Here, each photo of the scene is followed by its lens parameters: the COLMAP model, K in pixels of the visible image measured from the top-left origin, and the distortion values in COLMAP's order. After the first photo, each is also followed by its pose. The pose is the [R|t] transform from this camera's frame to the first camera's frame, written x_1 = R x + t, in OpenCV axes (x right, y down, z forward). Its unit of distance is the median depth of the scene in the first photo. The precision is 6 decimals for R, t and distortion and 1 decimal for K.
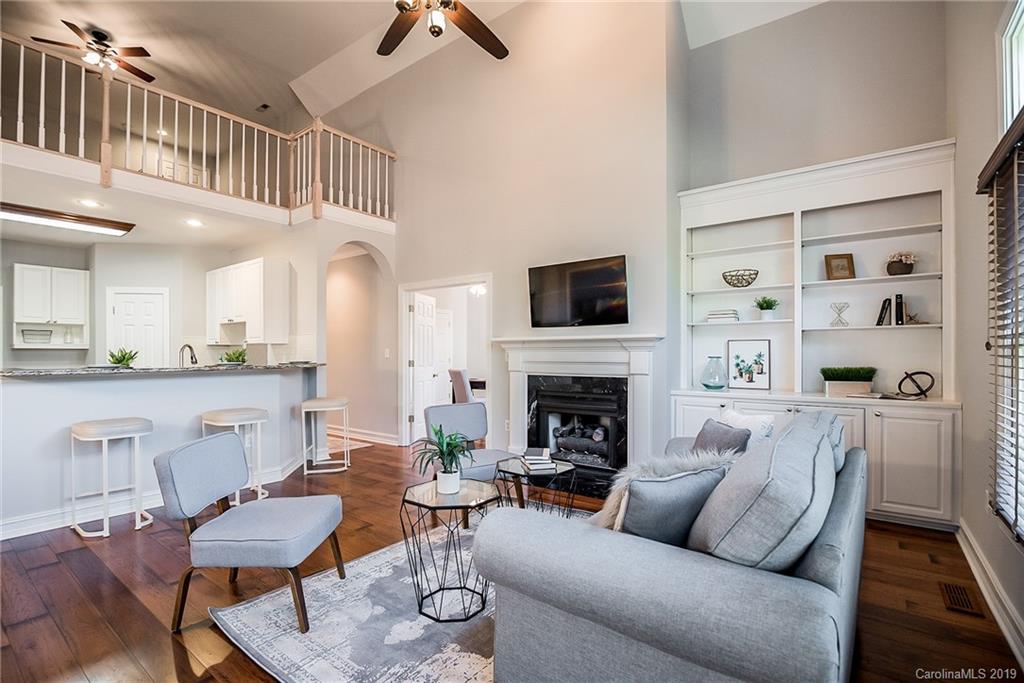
lens RADIAL K [[473.7, 0, 512.0], [0, 473.7, 346.7], [0, 0, 1]] dist [-0.016476, 0.000933]
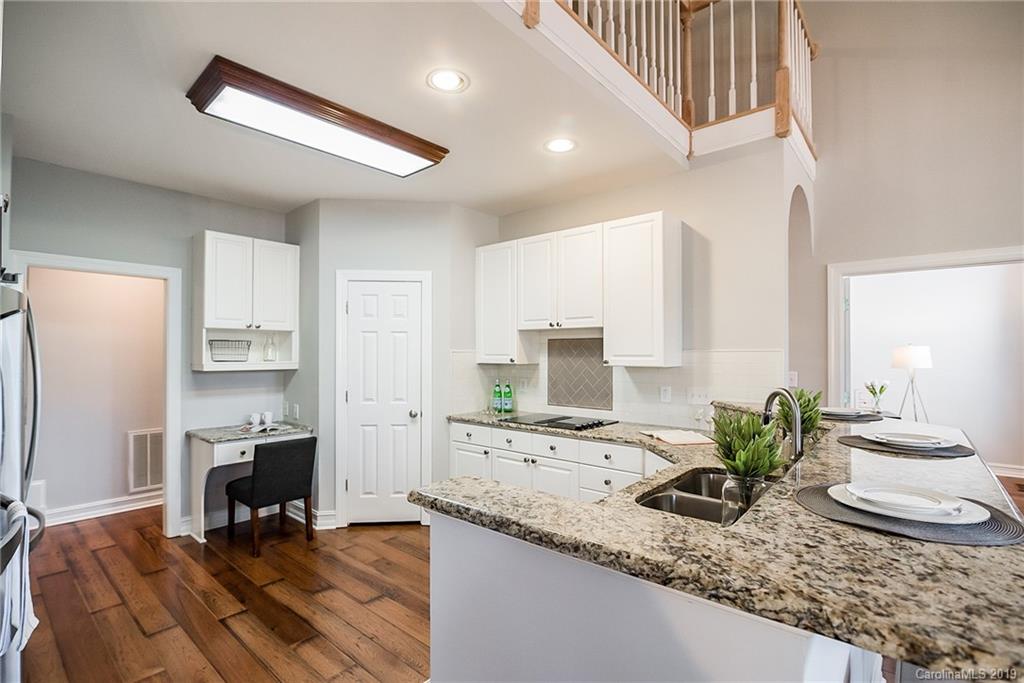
lens RADIAL K [[473.7, 0, 511.9], [0, 473.7, 344.1], [0, 0, 1]] dist [-0.016476, 0.000933]
pose [[0.998008, 0.005418, -0.062857, -0.597194], [-0.006034, 0.999936, -0.009608, -0.025916], [0.062800, 0.009968, 0.997976, 0.395979]]
